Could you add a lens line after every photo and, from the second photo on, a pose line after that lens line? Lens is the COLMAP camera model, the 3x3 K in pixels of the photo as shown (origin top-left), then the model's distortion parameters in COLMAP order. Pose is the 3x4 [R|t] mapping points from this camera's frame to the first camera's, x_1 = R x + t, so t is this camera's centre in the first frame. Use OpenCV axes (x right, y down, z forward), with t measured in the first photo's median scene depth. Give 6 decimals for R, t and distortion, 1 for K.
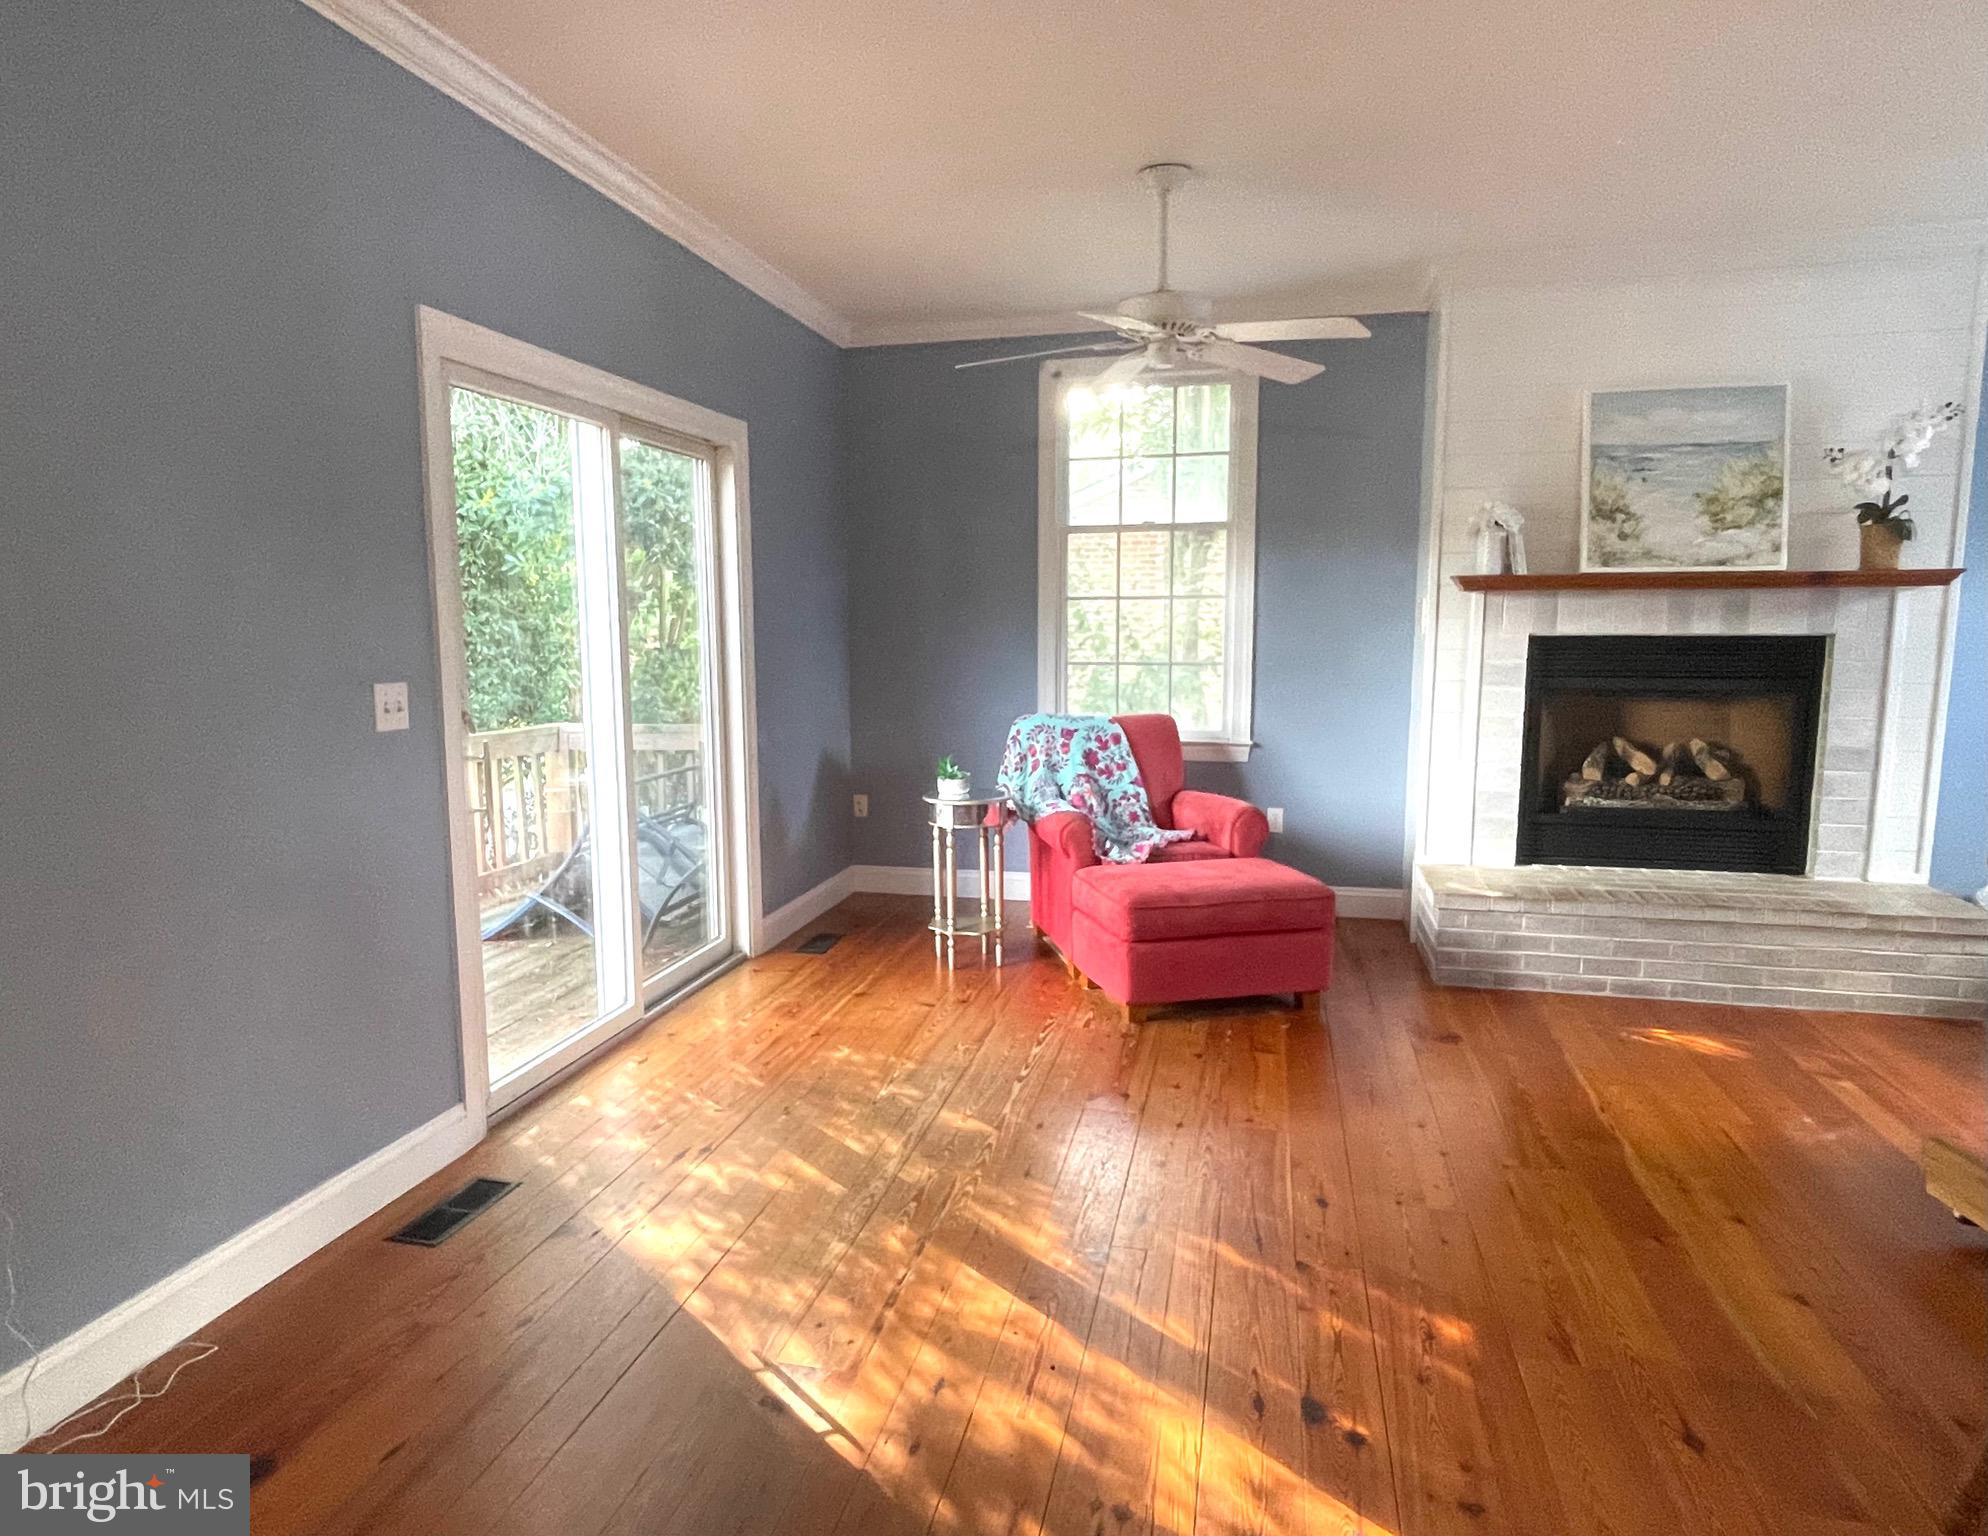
lens RADIAL K [[1208.0, 0, 991.9], [0, 1208.0, 783.7], [0, 0, 1]] dist [-0.003821, -0.000889]
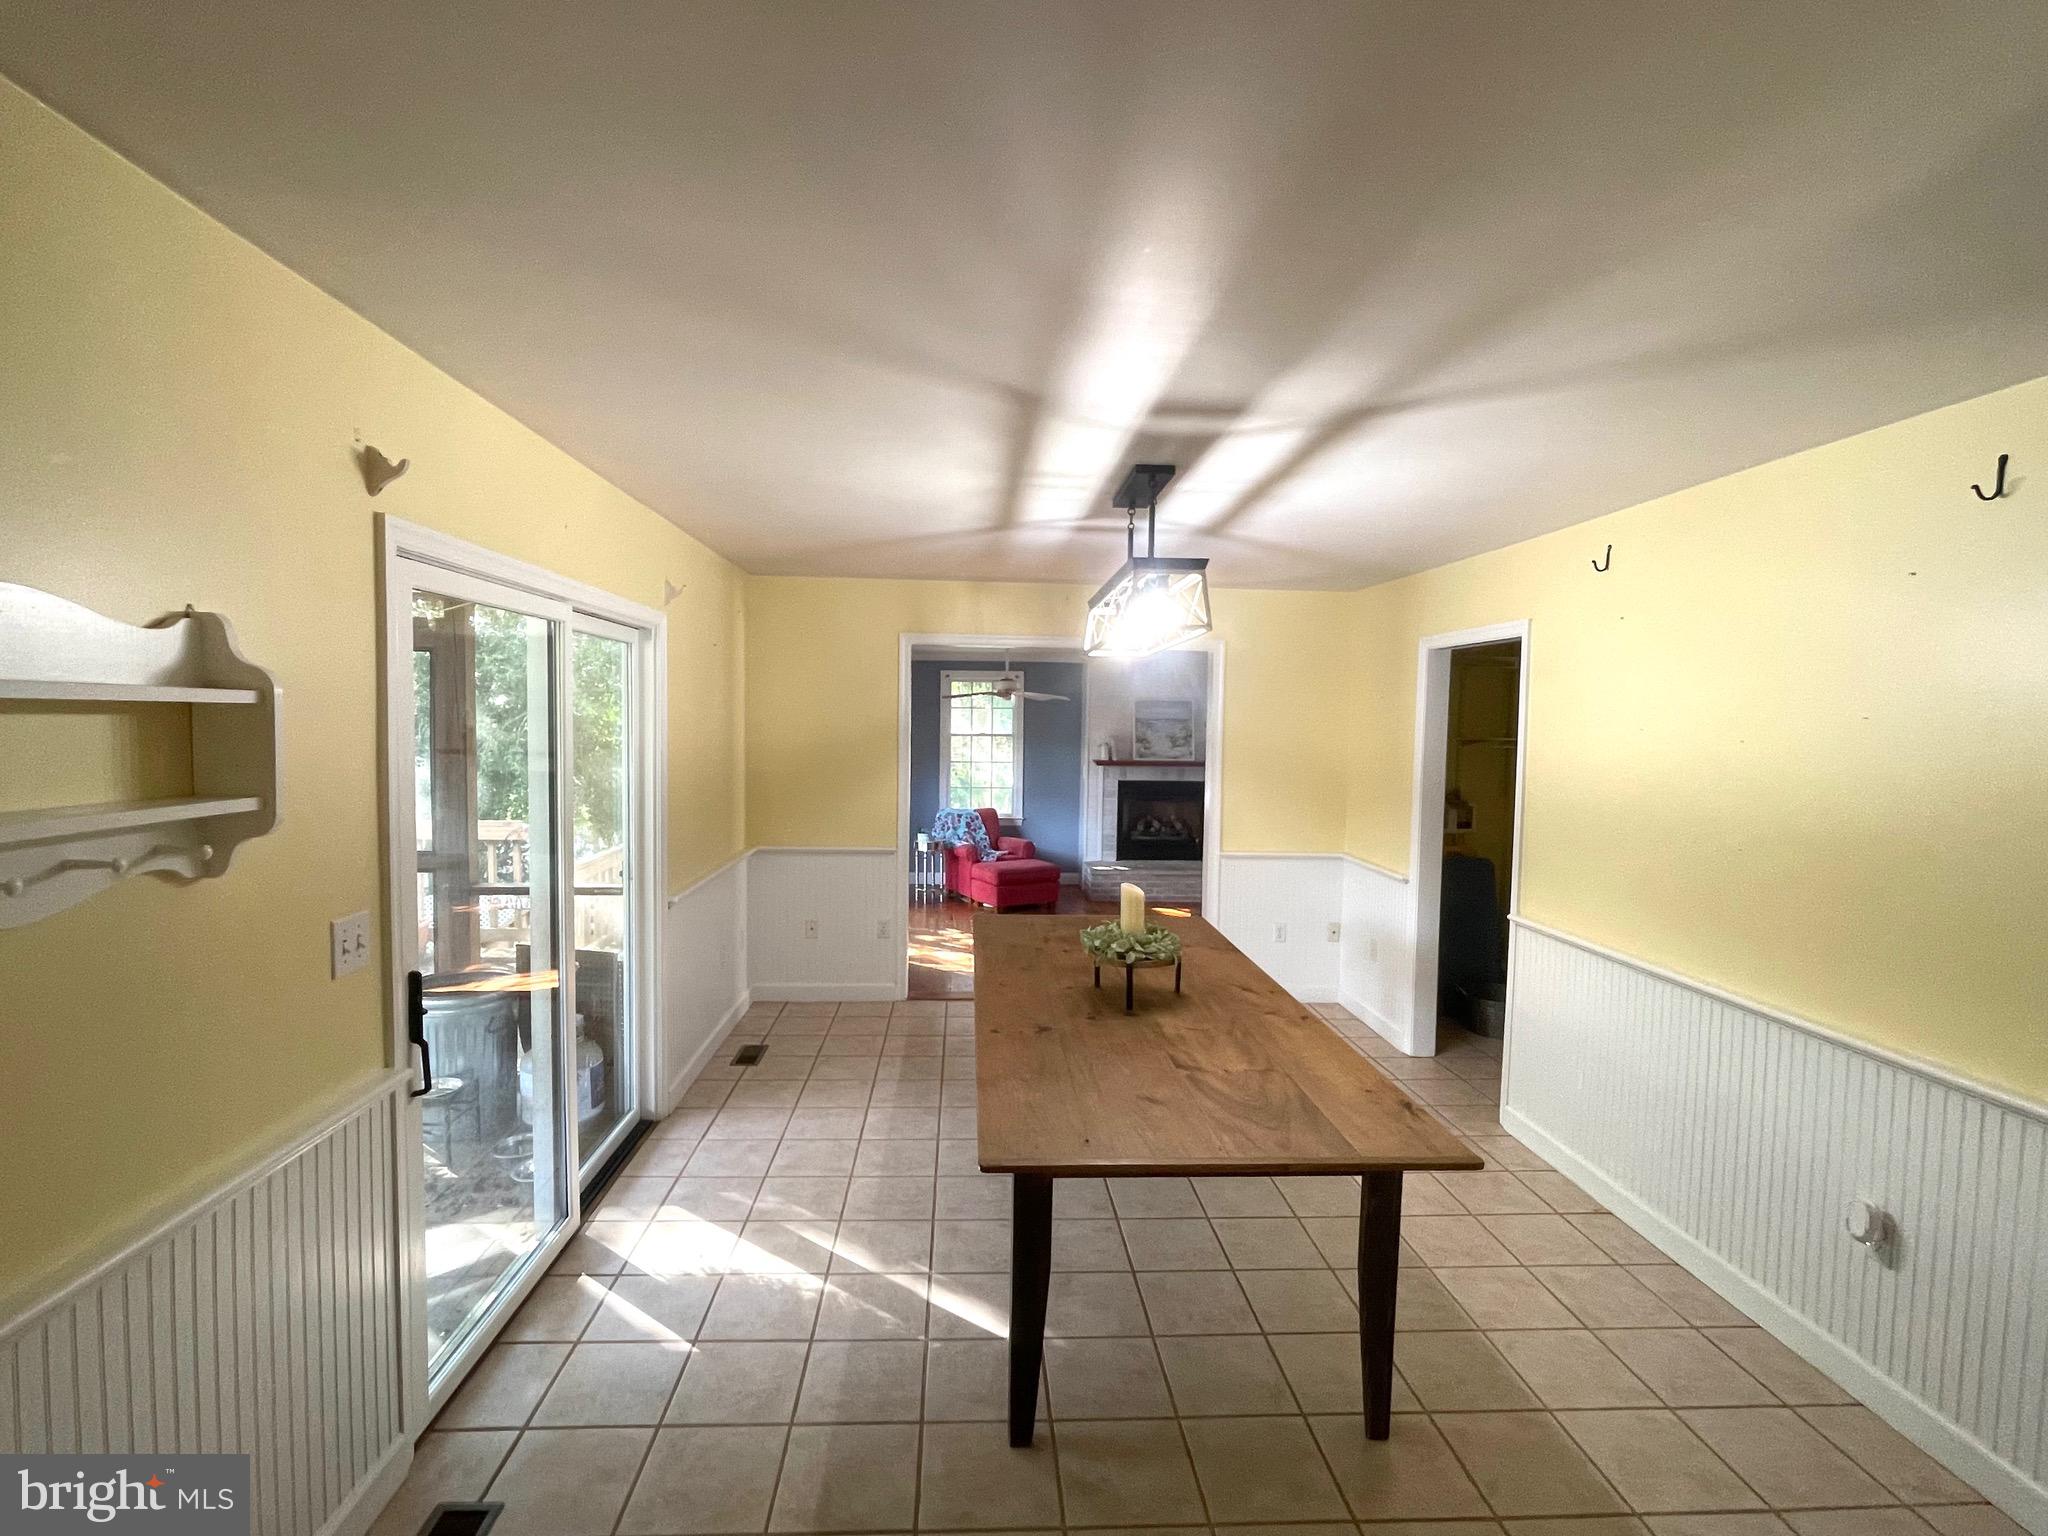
lens RADIAL K [[953.0, 0, 1016.9], [0, 953.0, 767.0], [0, 0, 1]] dist [0.000574, 0.000007]
pose [[0.961219, 0.001050, 0.275785, -0.417533], [0.021213, 0.996749, -0.077730, 0.017740], [-0.274970, 0.080566, 0.958071, -1.119498]]
